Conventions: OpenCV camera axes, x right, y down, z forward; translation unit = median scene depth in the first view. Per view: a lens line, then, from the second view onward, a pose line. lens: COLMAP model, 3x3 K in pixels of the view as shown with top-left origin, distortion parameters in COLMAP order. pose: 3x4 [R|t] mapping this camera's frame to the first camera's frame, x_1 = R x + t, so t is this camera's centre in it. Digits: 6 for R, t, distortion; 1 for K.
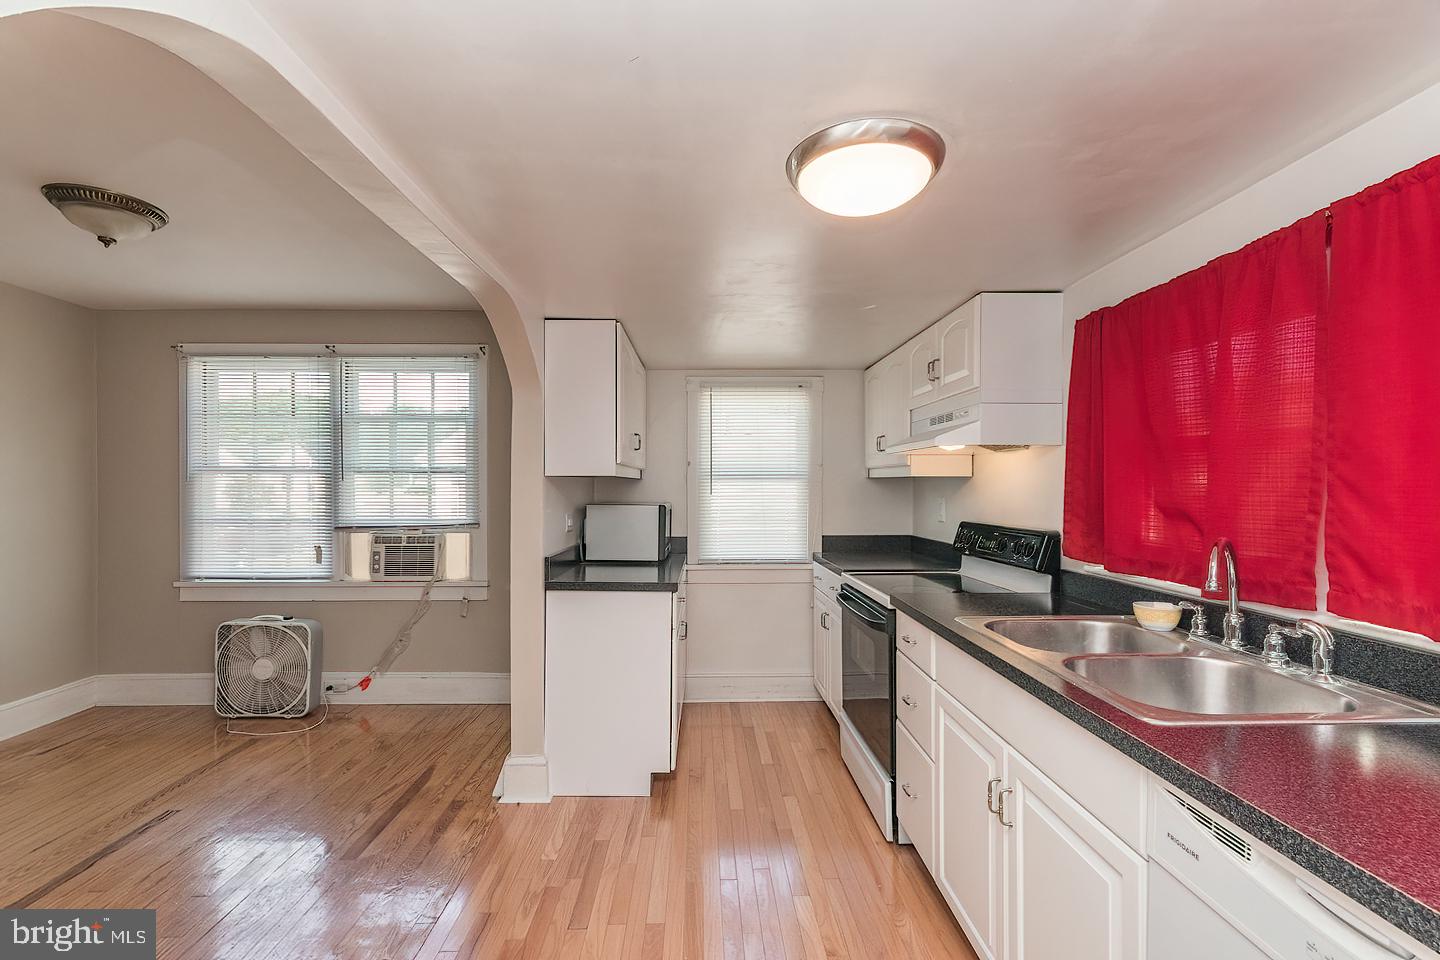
lens RADIAL K [[634.0, 0, 716.6], [0, 634.0, 488.0], [0, 0, 1]] dist [0.000496, -0.000161]
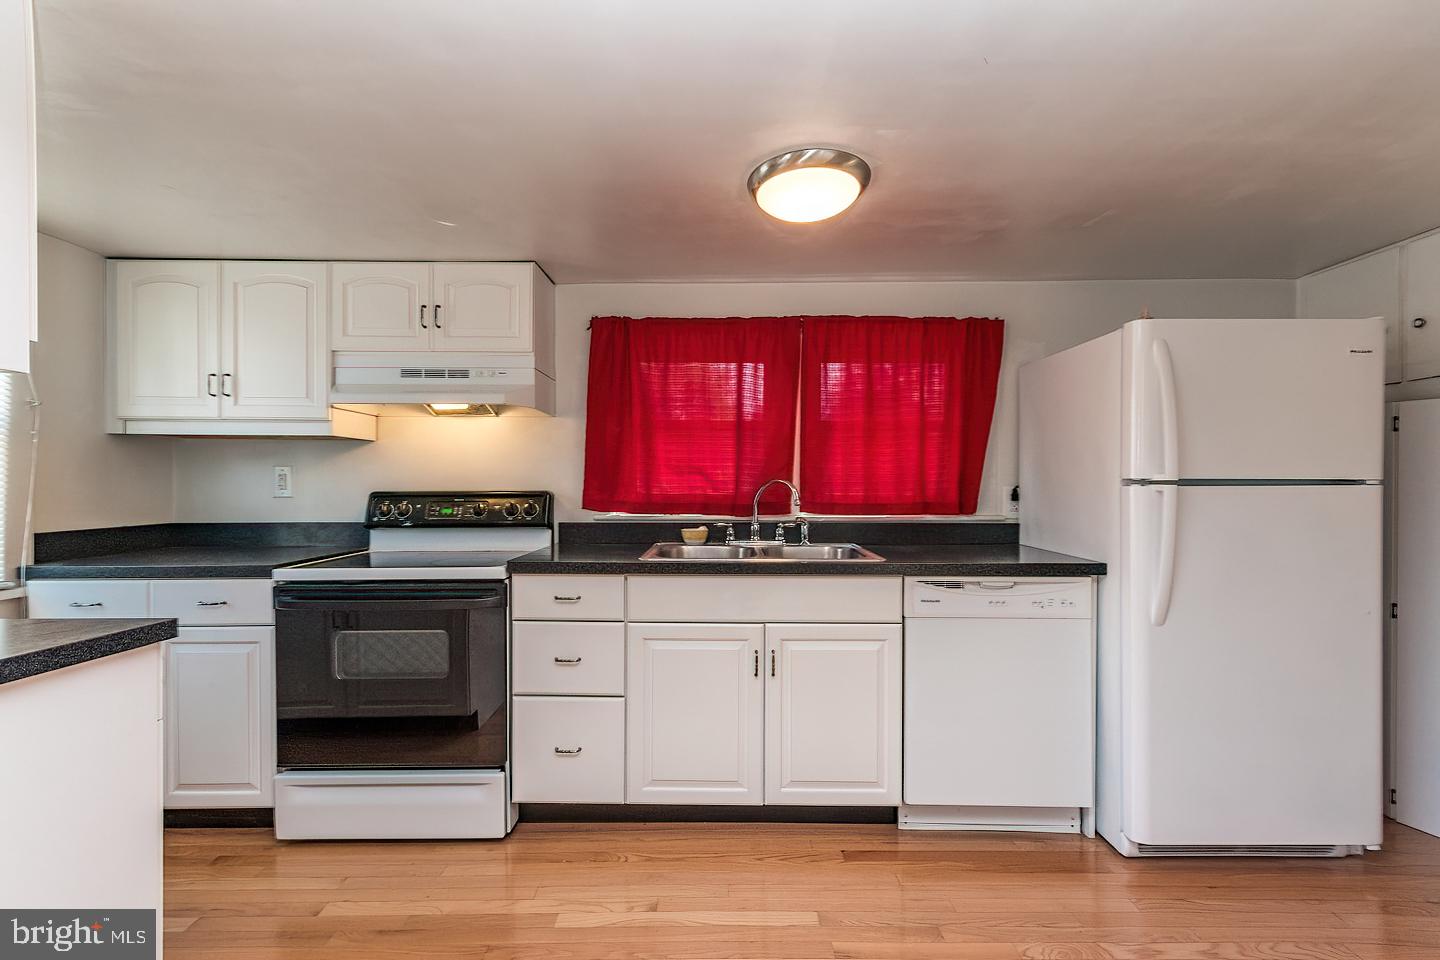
lens RADIAL K [[634.0, 0, 716.6], [0, 634.0, 488.0], [0, 0, 1]] dist [0.000496, -0.000161]
pose [[0.034027, -0.006706, 0.999398, -0.698539], [0.003415, 0.999972, 0.006594, 0.065123], [-0.999415, 0.003189, 0.034049, 0.759375]]
